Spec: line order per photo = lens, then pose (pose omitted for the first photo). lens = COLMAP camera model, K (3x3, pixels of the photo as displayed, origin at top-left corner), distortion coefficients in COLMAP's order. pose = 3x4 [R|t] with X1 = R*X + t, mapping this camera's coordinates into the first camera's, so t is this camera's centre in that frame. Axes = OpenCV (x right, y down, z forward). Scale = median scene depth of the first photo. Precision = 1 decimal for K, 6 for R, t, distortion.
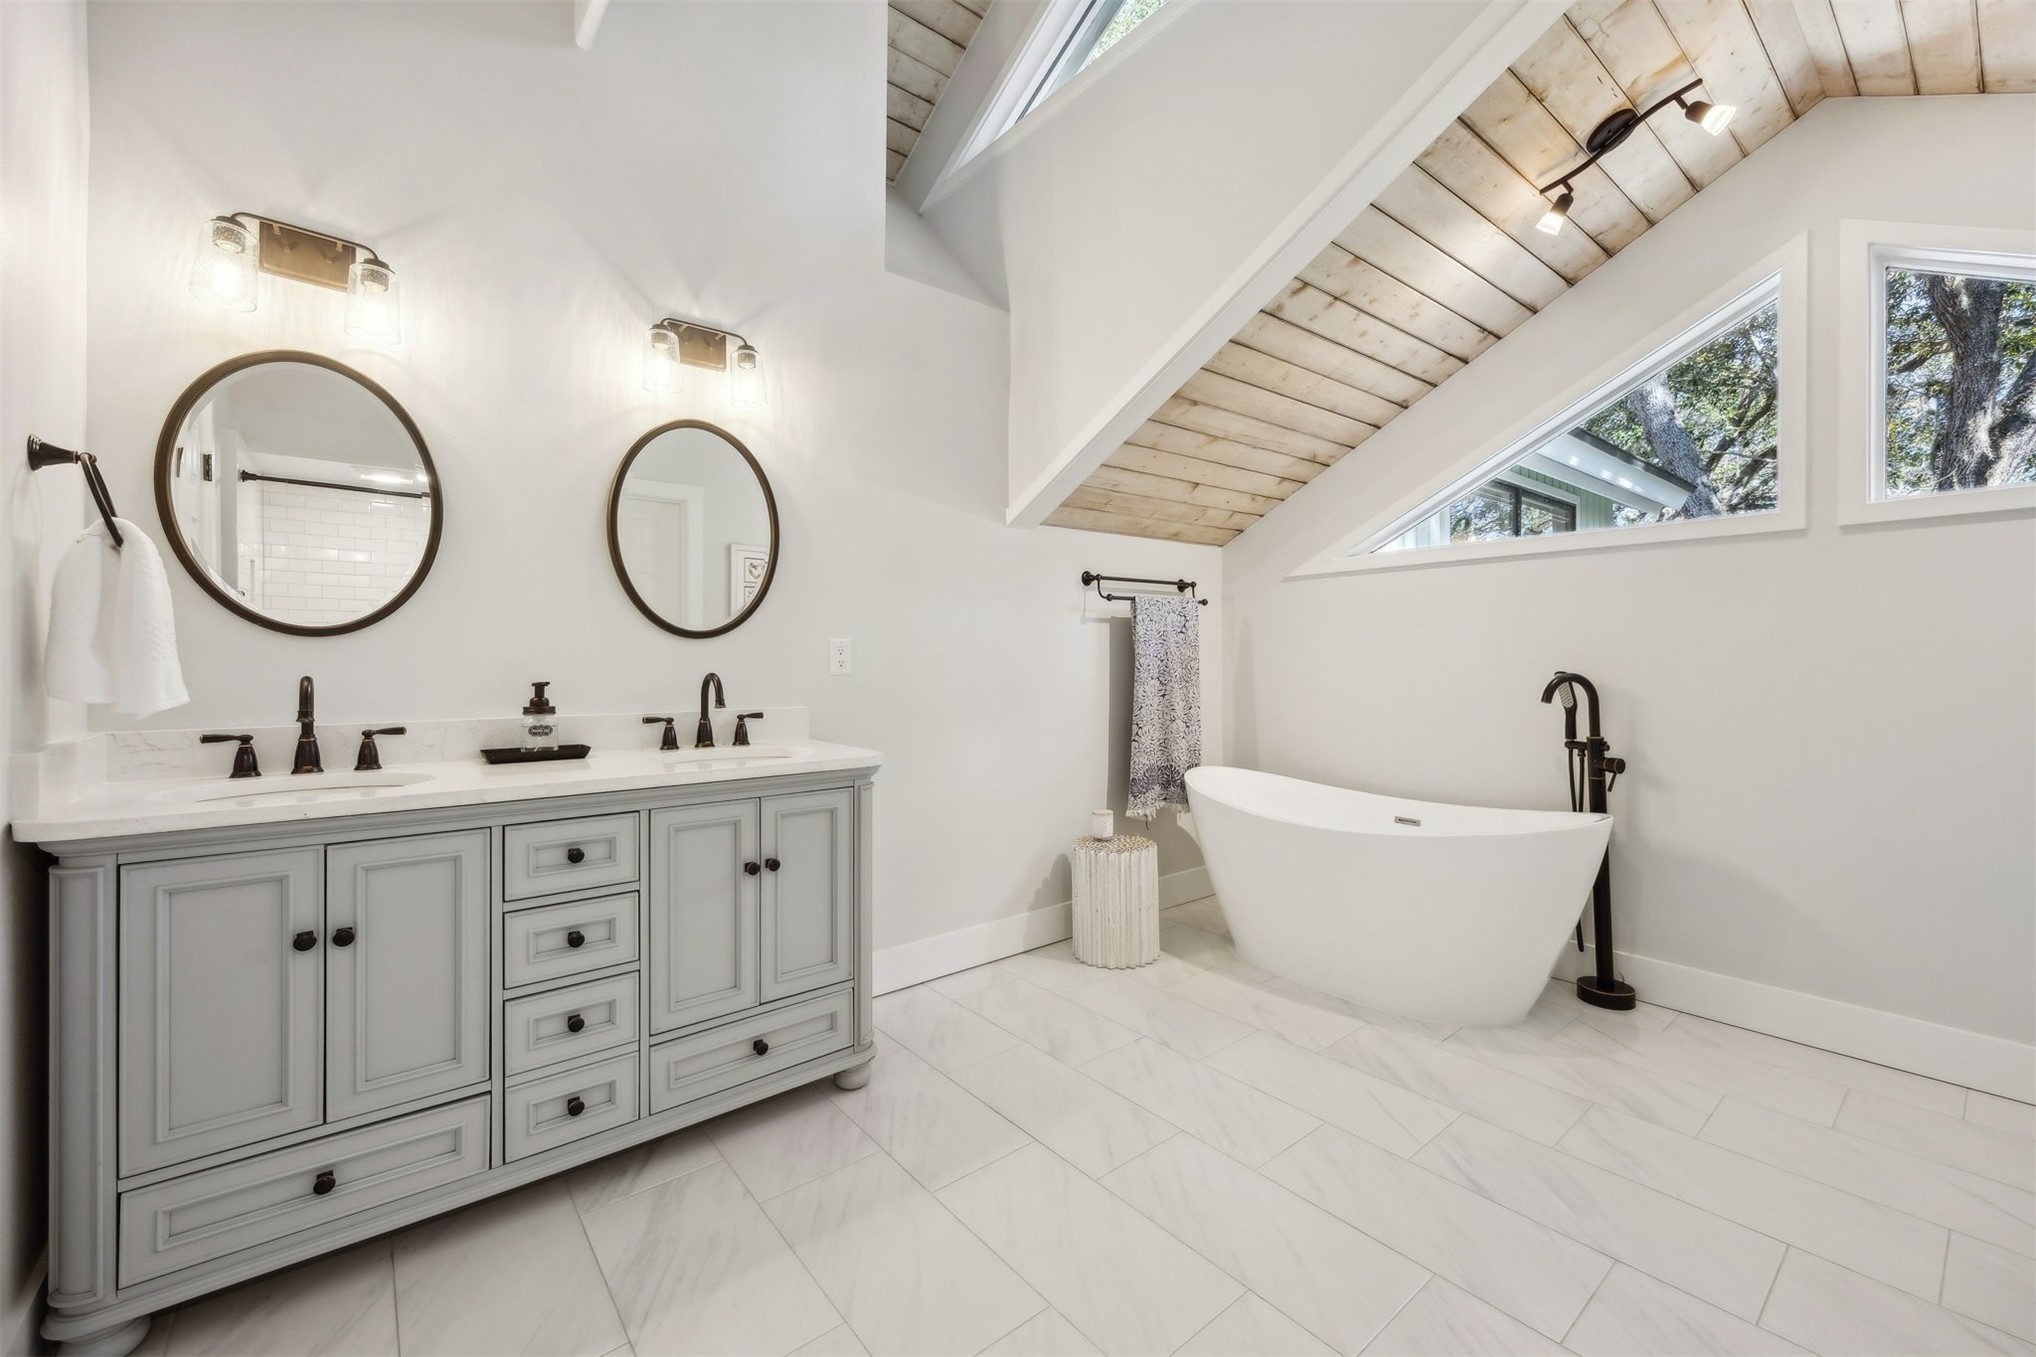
lens RADIAL K [[788.2, 0, 1028.9], [0, 788.2, 658.8], [0, 0, 1]] dist [-0.011546, -0.000232]
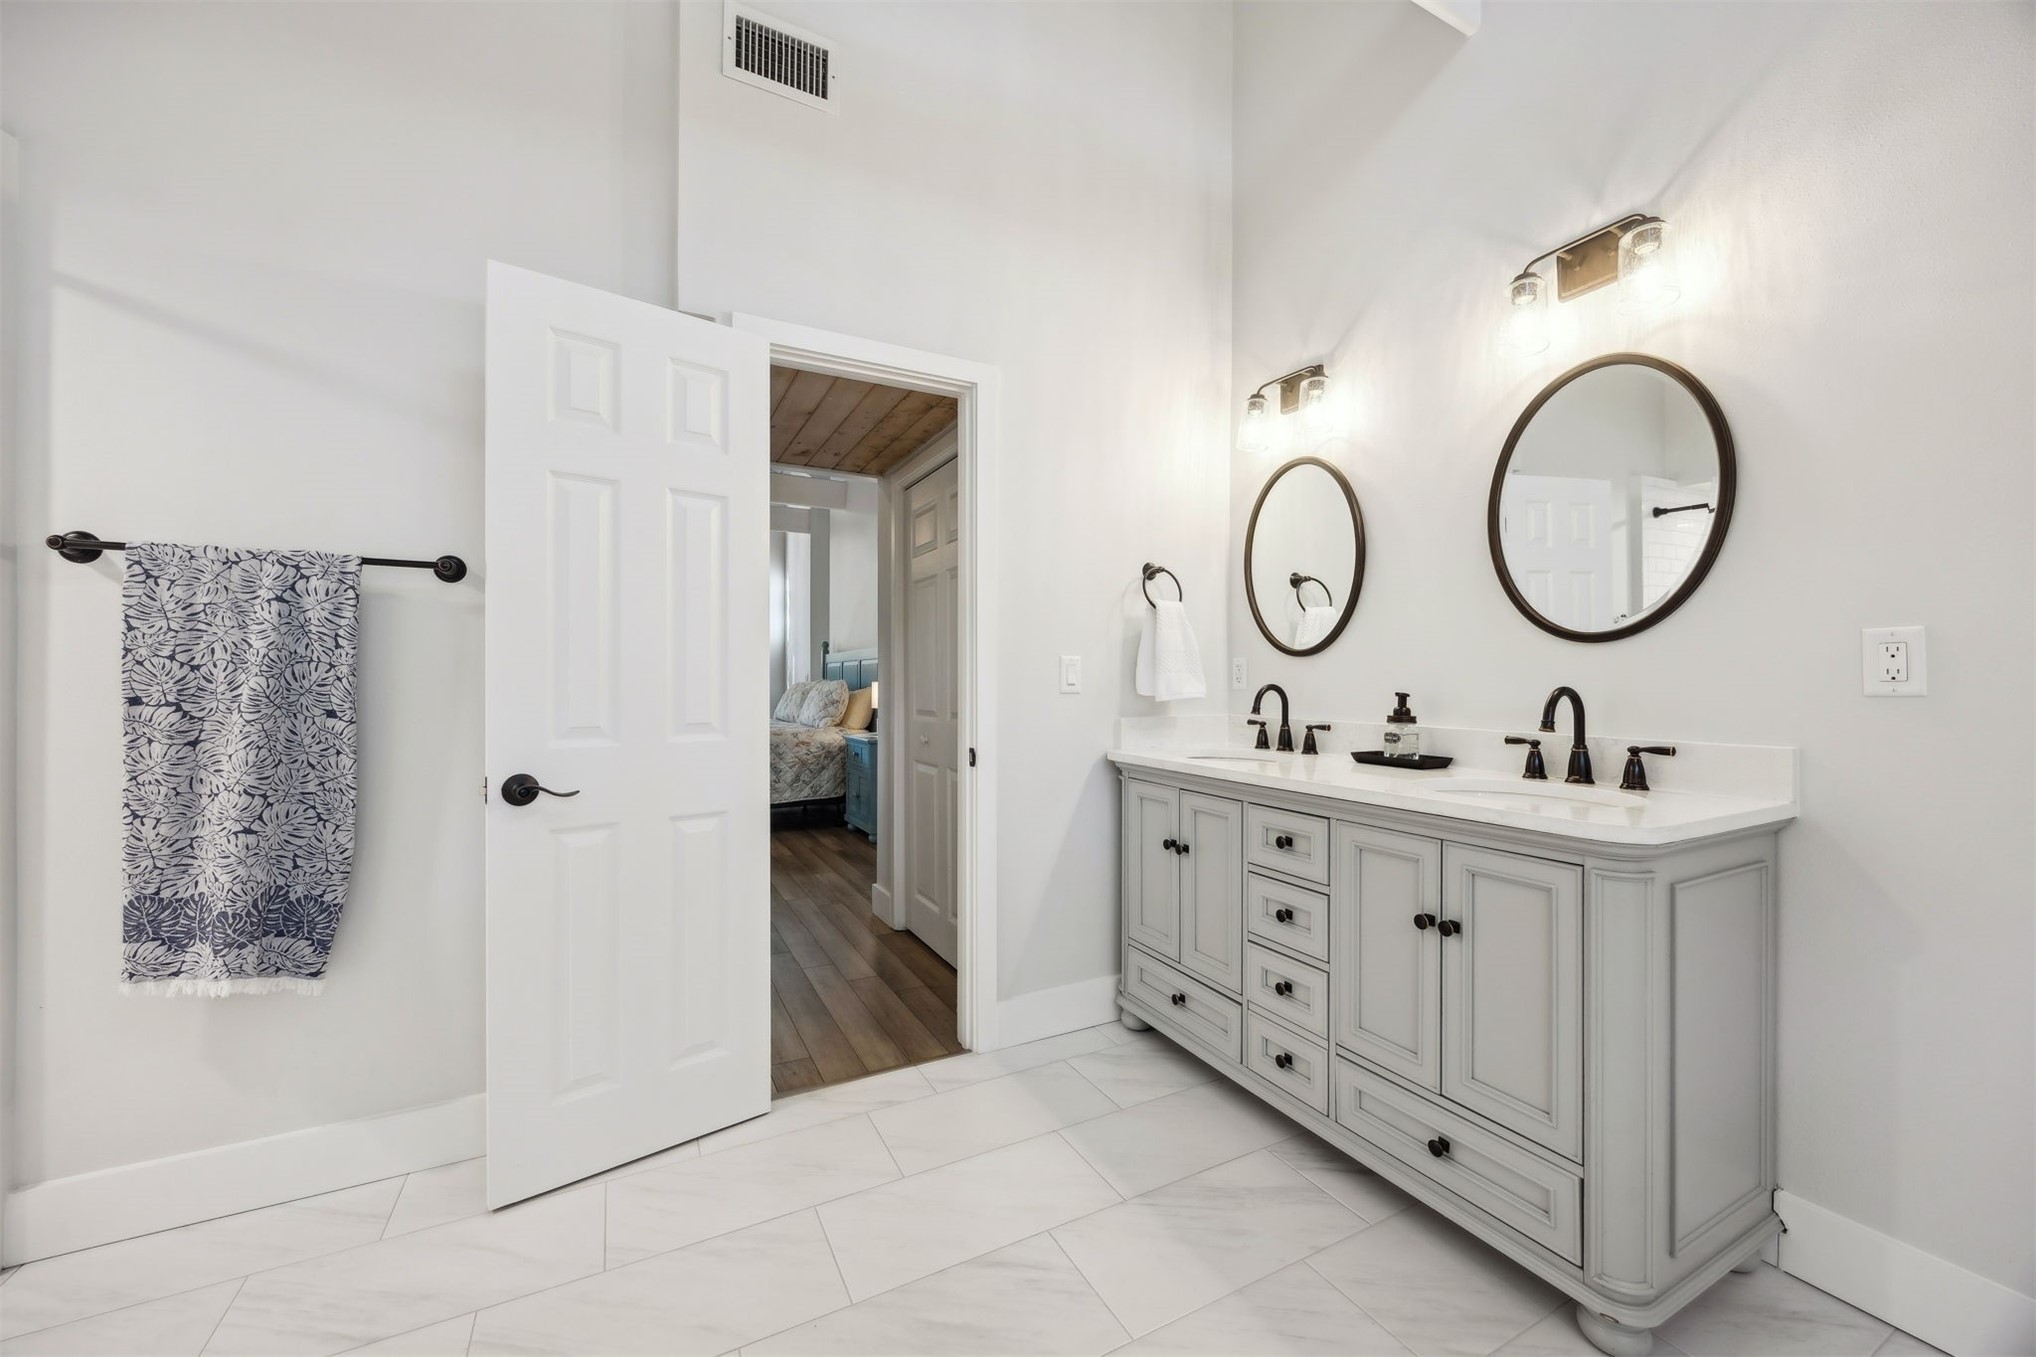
lens RADIAL K [[788.2, 0, 1035.3], [0, 788.2, 682.3], [0, 0, 1]] dist [-0.011546, -0.000232]
pose [[-0.203305, -0.000765, -0.979115, 0.519136], [-0.005092, 0.999987, 0.000276, 0.017969], [0.979102, 0.005042, -0.203306, 0.738275]]
